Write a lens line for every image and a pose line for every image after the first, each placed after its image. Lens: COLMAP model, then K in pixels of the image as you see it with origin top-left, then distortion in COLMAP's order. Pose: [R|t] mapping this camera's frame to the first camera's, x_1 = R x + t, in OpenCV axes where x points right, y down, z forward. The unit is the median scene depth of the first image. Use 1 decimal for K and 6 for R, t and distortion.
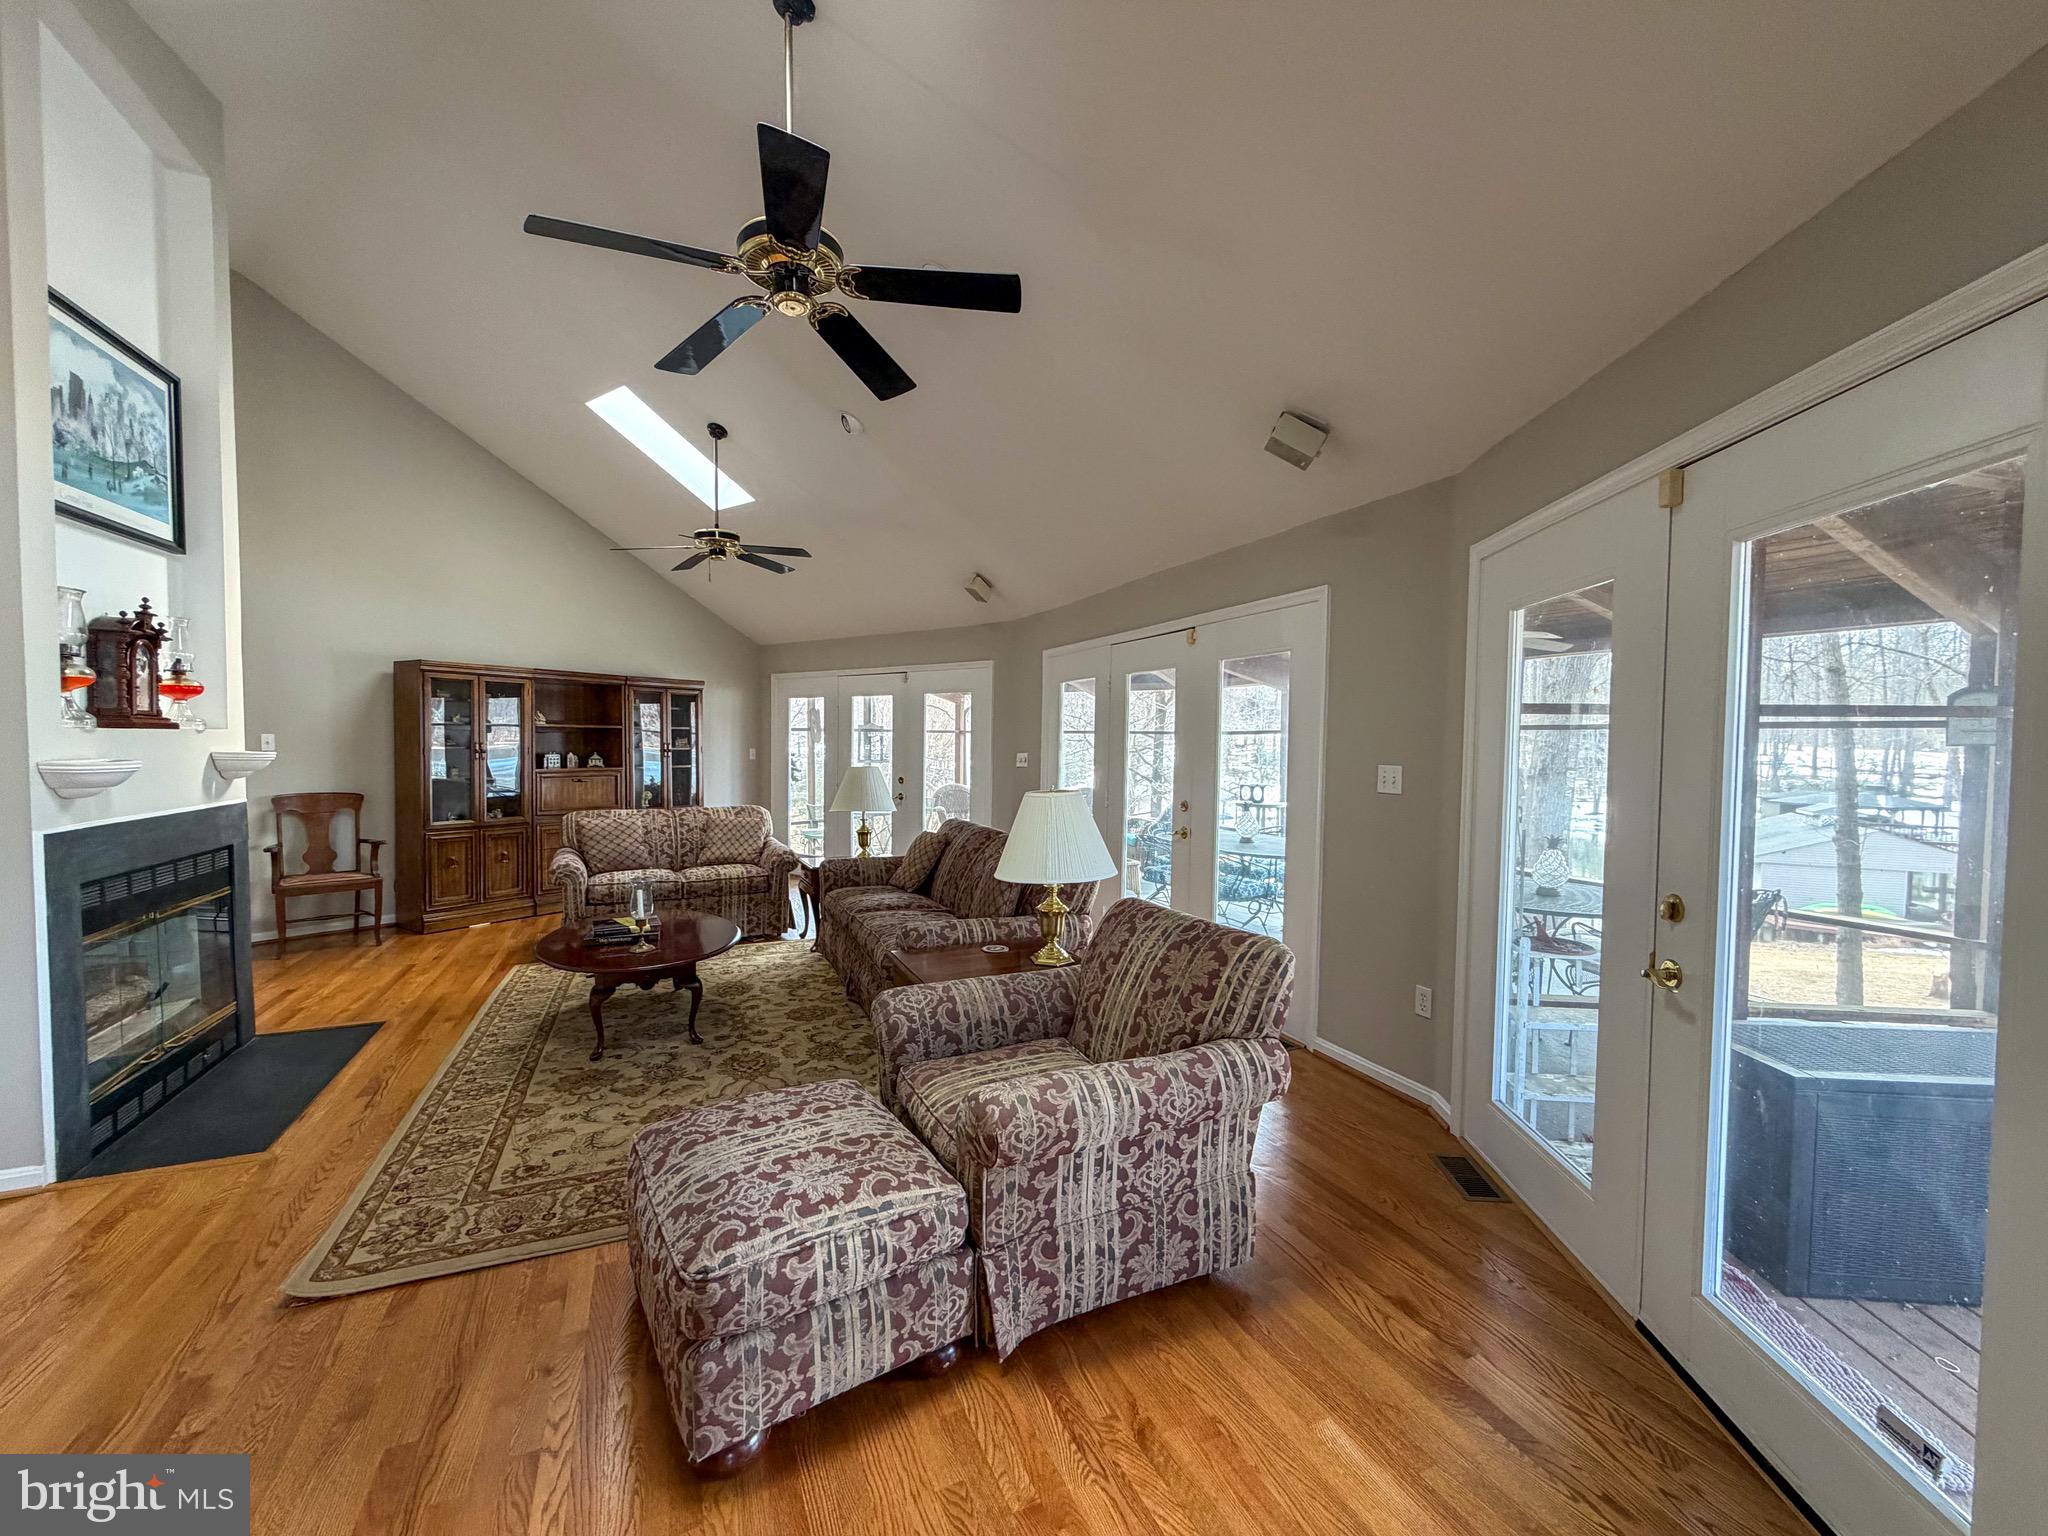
lens RADIAL K [[813.0, 0, 1017.2], [0, 813.0, 769.3], [0, 0, 1]] dist [0.002577, 0.000099]
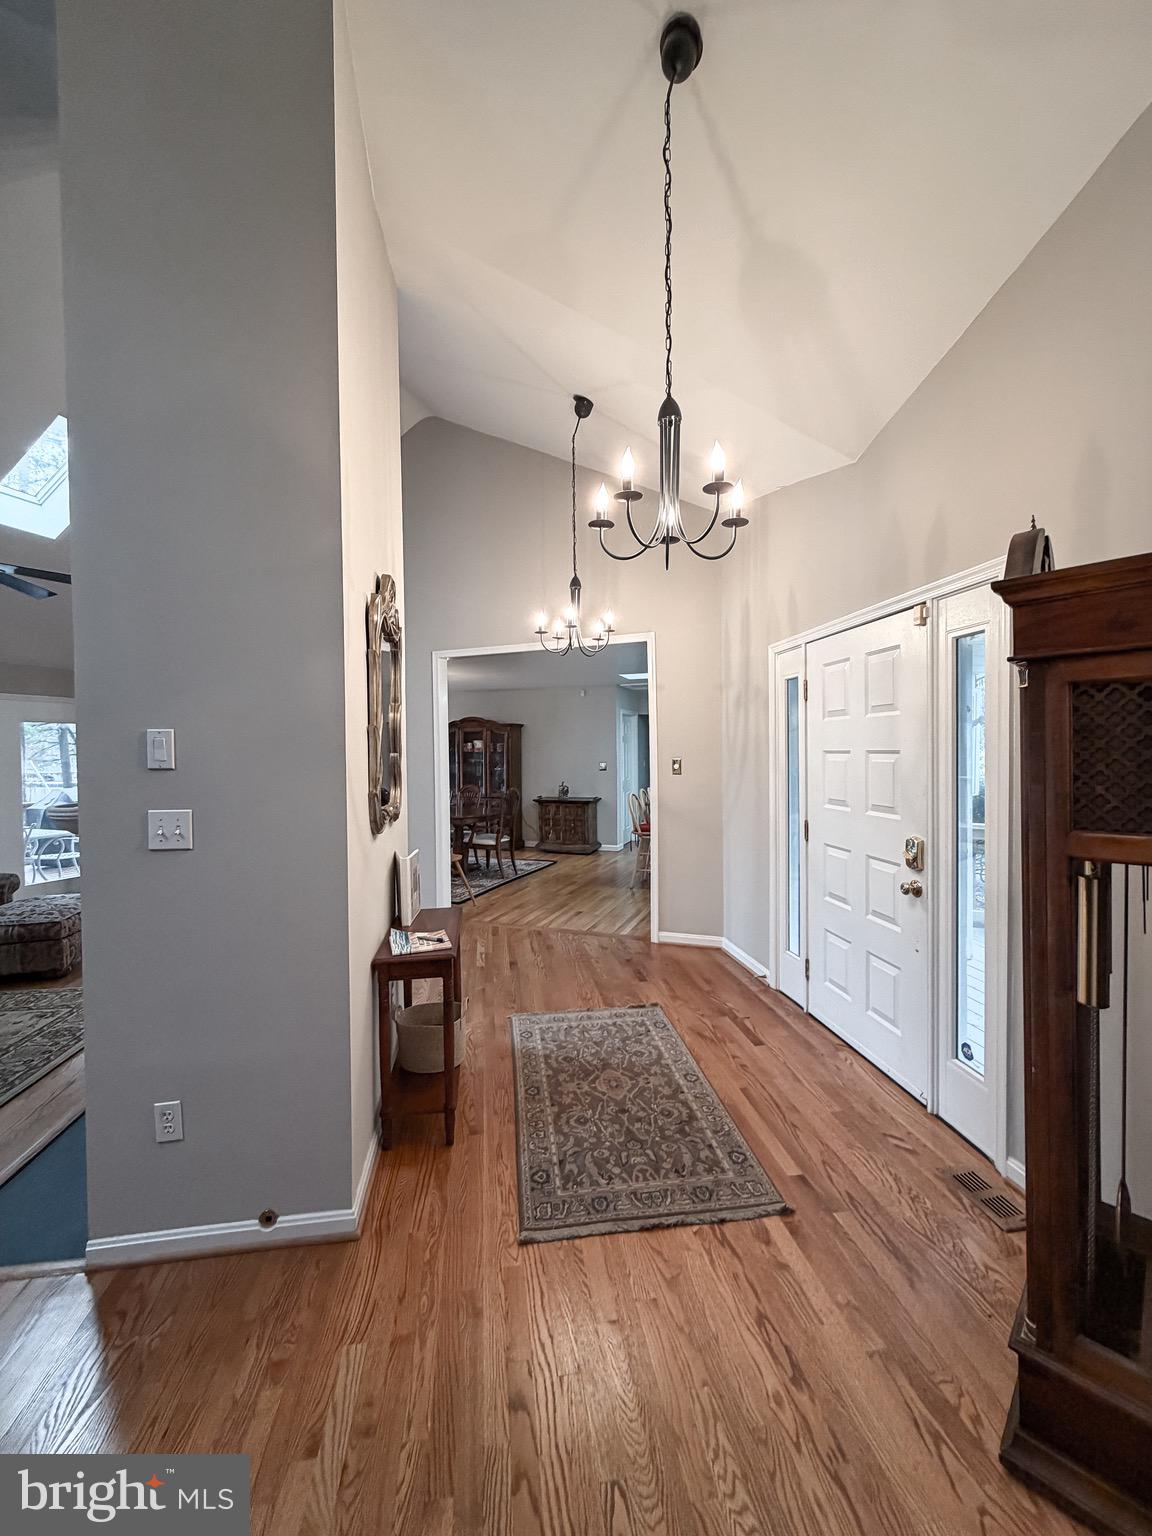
lens RADIAL K [[610.3, 0, 573.7], [0, 610.3, 764.6], [0, 0, 1]] dist [0.001238, -0.000555]
pose [[-0.962616, -0.000813, 0.270867, -1.996663], [0.015127, 0.998274, 0.056754, -0.104529], [-0.270446, 0.058730, -0.960942, 1.866377]]
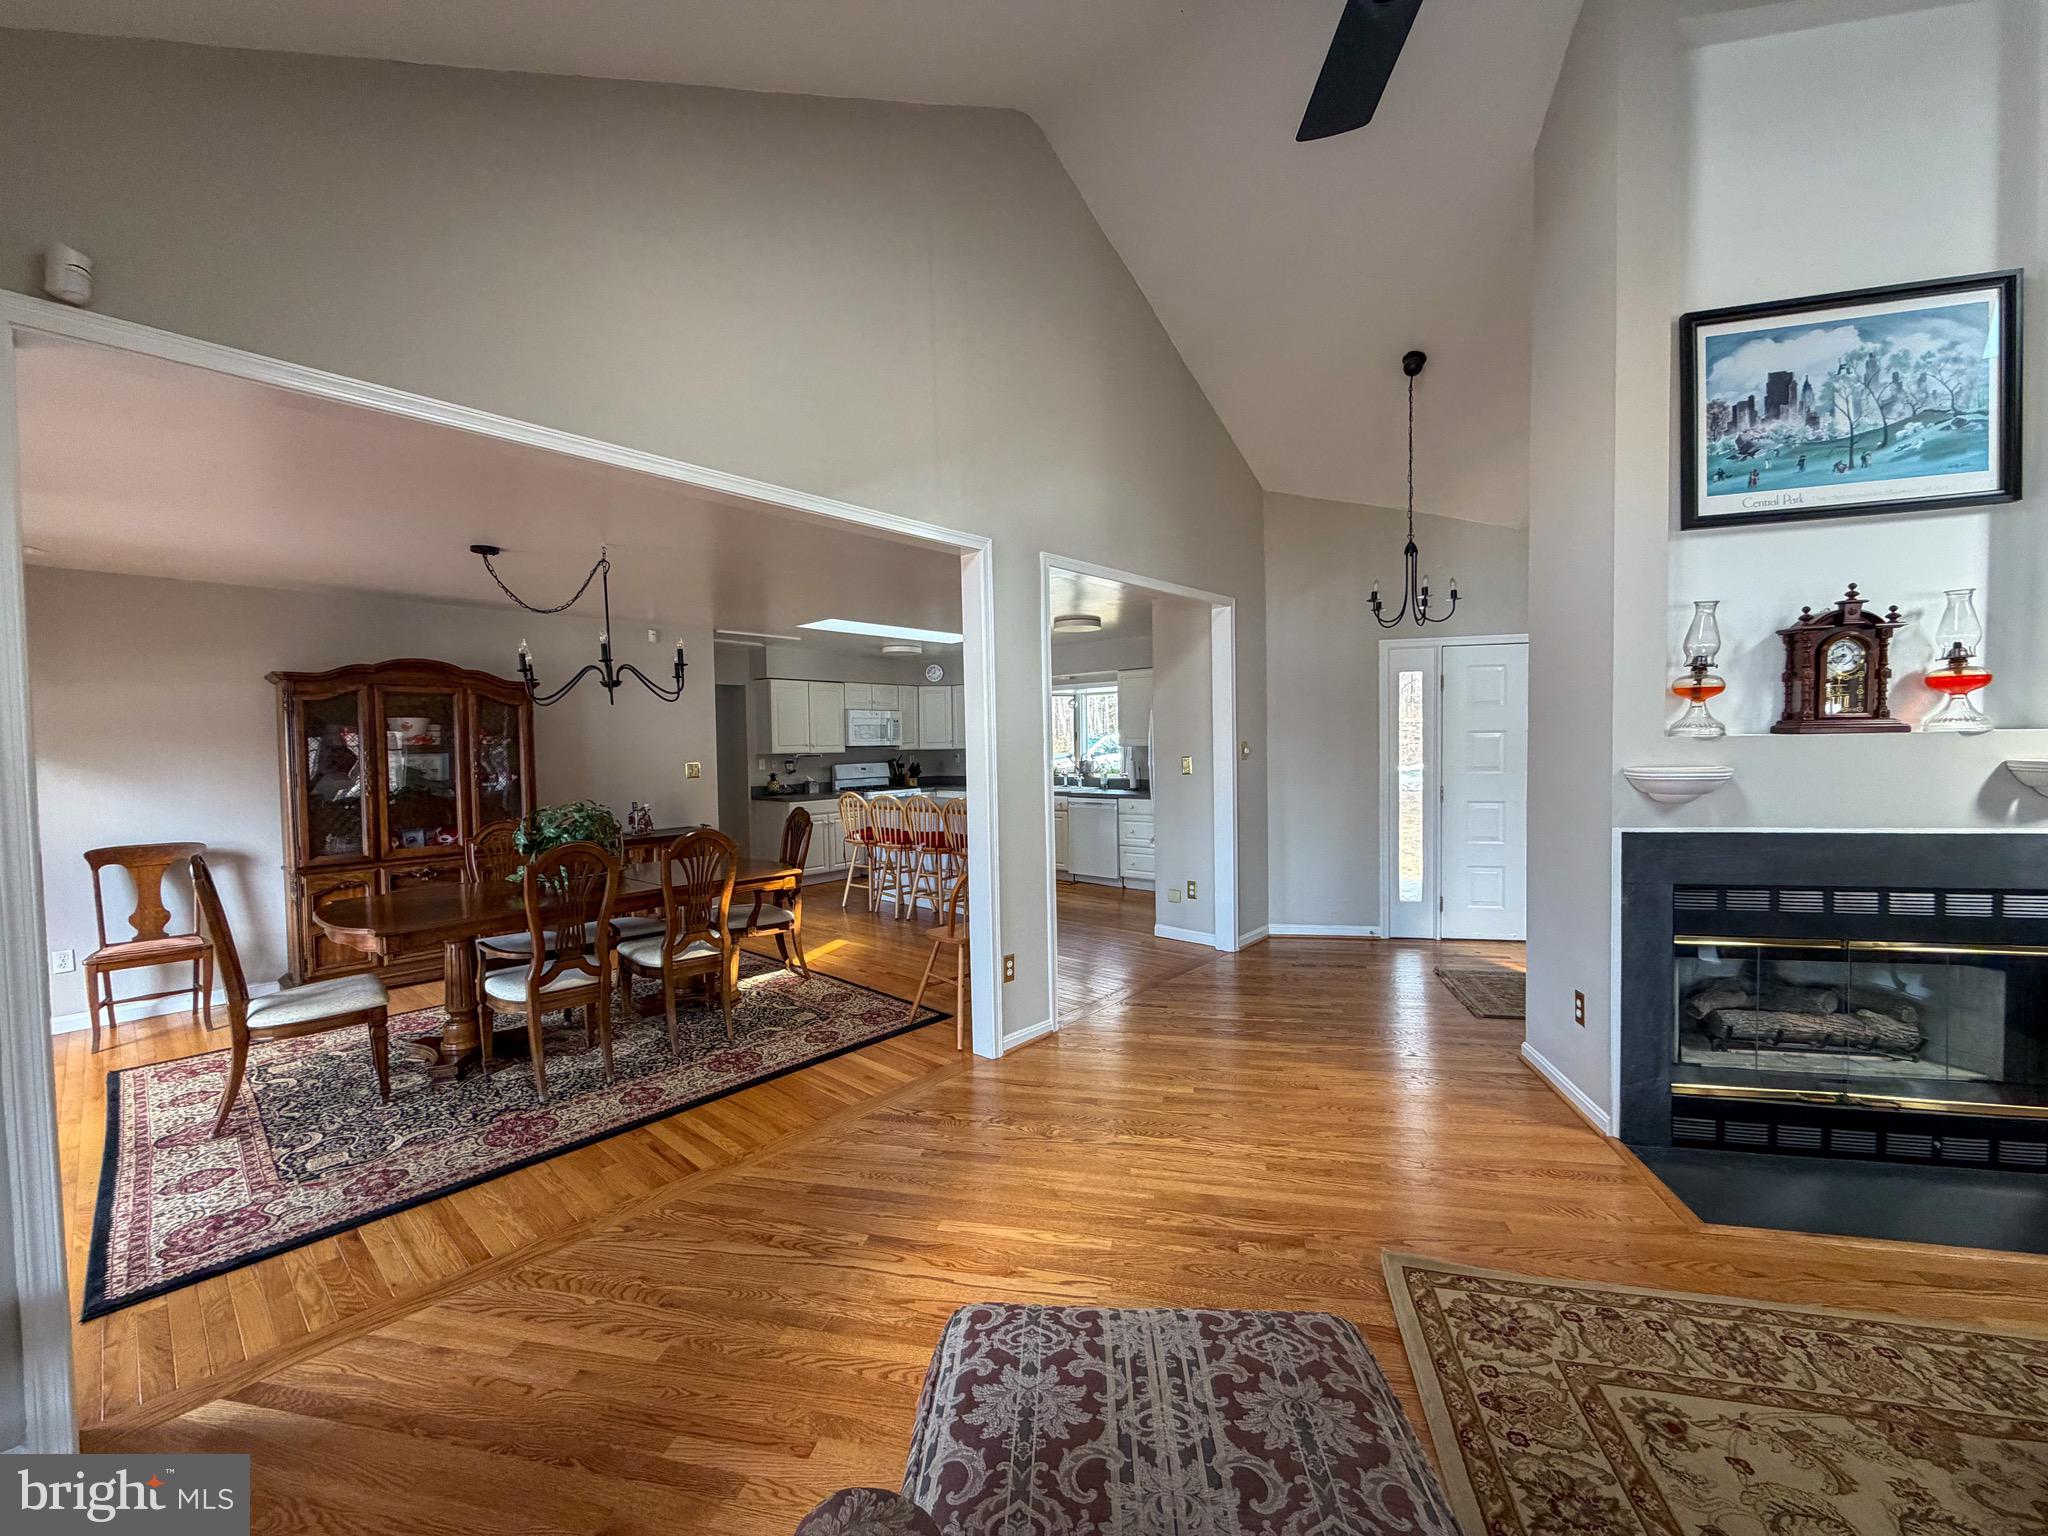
lens RADIAL K [[813.8, 0, 1018.9], [0, 813.8, 772.0], [0, 0, 1]] dist [0.001238, -0.000555]
pose [[-0.590561, 0.034261, -0.806265, 0.195004], [-0.015304, 0.998443, 0.053637, -0.047390], [0.806848, 0.044015, -0.589118, 0.911675]]
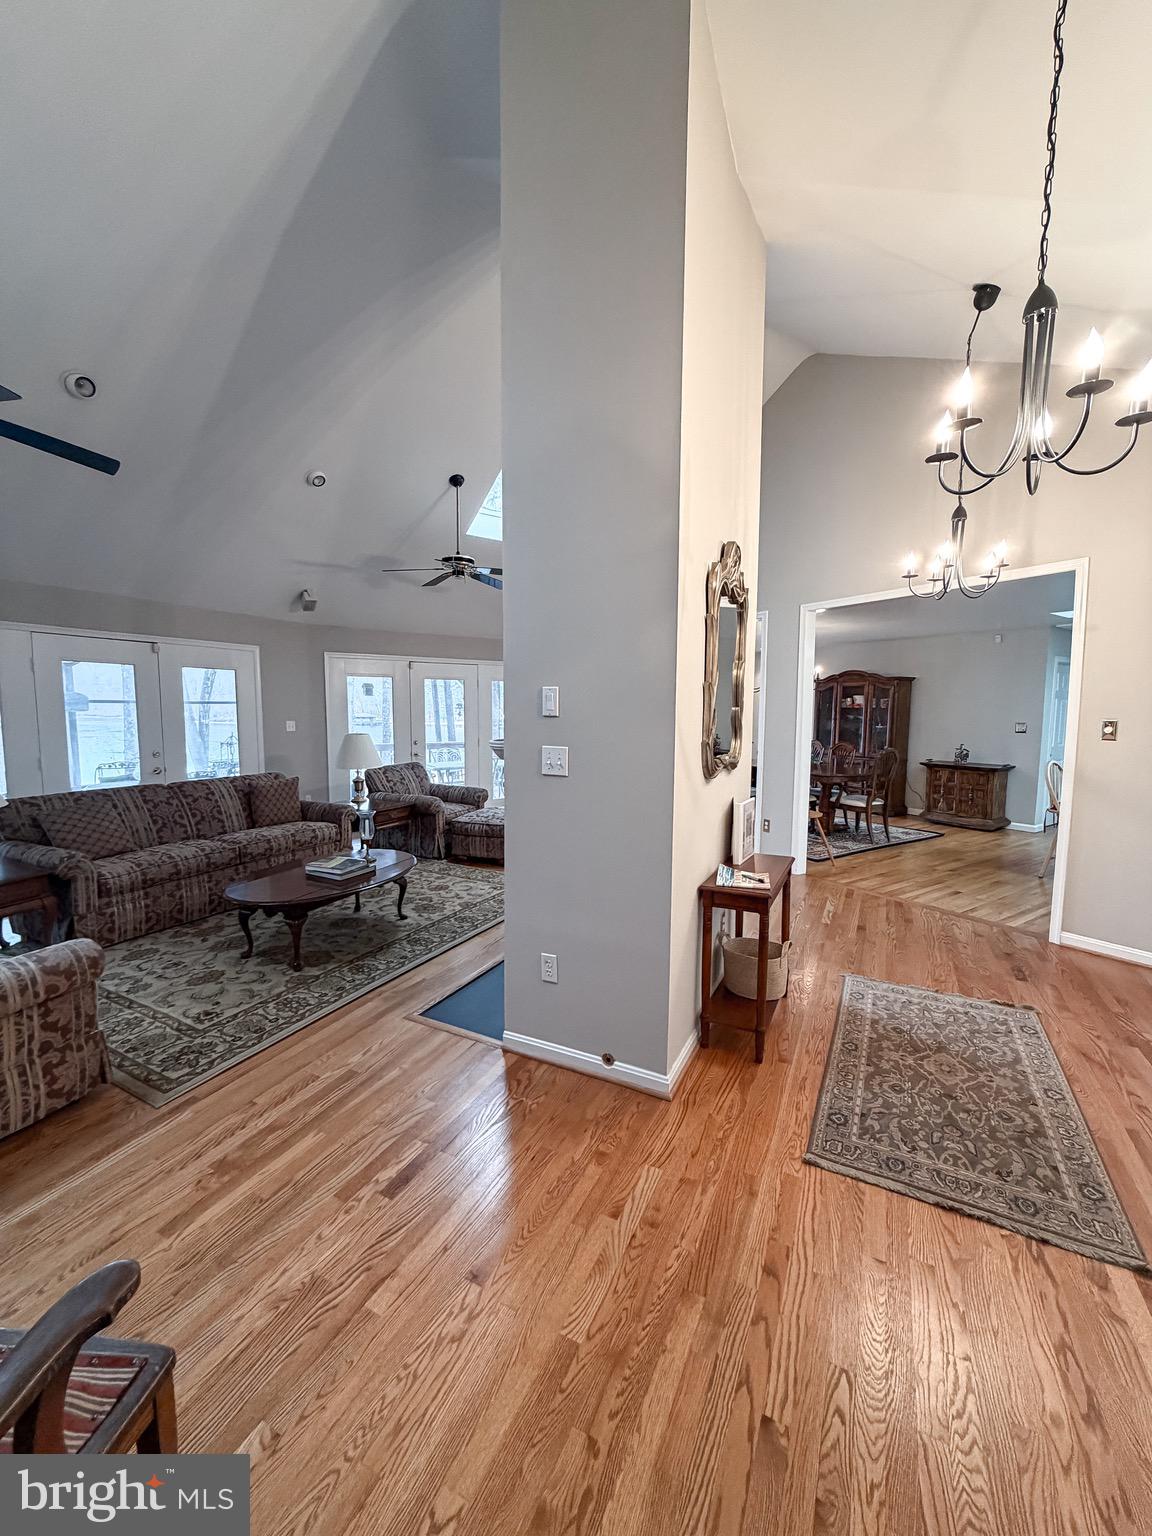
lens RADIAL K [[610.3, 0, 573.7], [0, 610.3, 764.6], [0, 0, 1]] dist [0.001238, -0.000555]
pose [[-0.629818, -0.080777, 0.772531, -2.110948], [0.019255, 0.992649, 0.119491, -0.104975], [-0.776504, 0.090133, -0.623632, 1.894276]]
